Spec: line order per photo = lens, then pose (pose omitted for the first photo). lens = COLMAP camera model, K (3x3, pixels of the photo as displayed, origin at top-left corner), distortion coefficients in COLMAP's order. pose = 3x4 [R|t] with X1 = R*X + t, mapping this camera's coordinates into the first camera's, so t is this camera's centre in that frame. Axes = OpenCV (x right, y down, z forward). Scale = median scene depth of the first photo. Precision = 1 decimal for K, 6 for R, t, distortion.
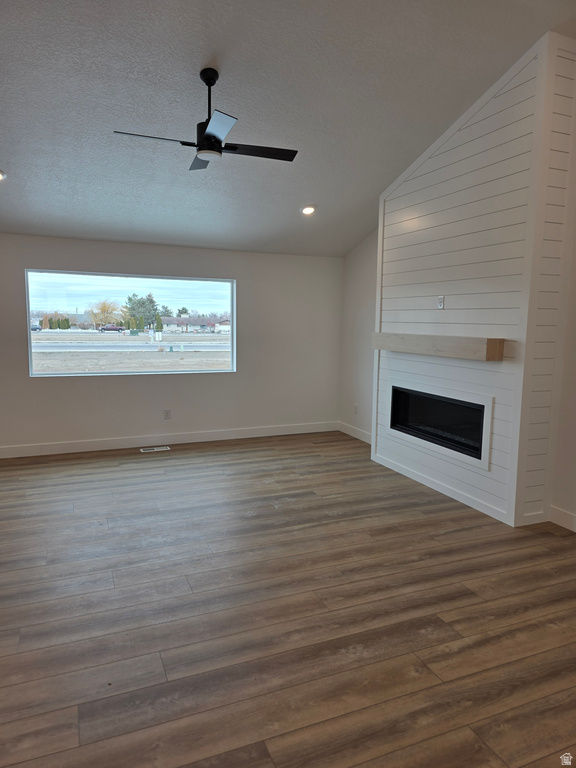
lens RADIAL K [[521.7, 0, 286.7], [0, 521.7, 385.0], [0, 0, 1]] dist [0.062677, -0.007002]
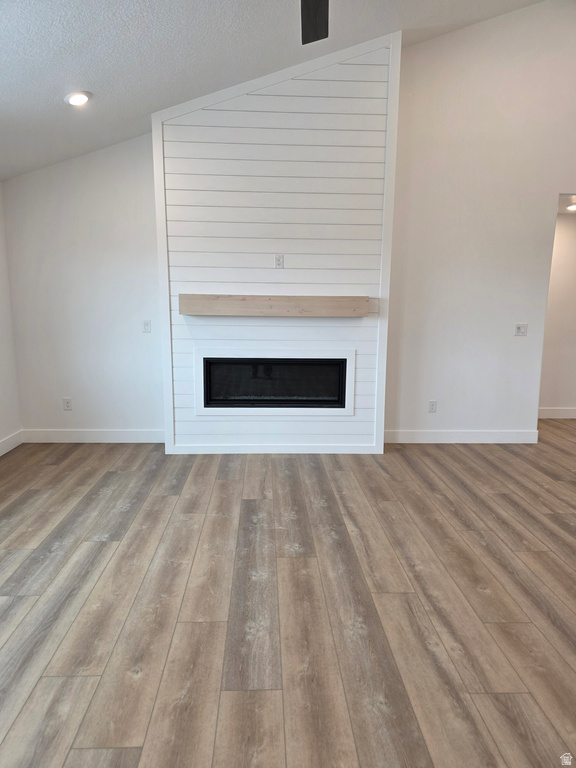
lens RADIAL K [[521.7, 0, 288.9], [0, 521.7, 382.2], [0, 0, 1]] dist [0.062677, -0.007002]
pose [[0.341724, -0.162798, 0.925593, -0.706277], [0.110804, 0.984992, 0.132337, -0.072735], [-0.933246, 0.057337, 0.354634, 0.748256]]
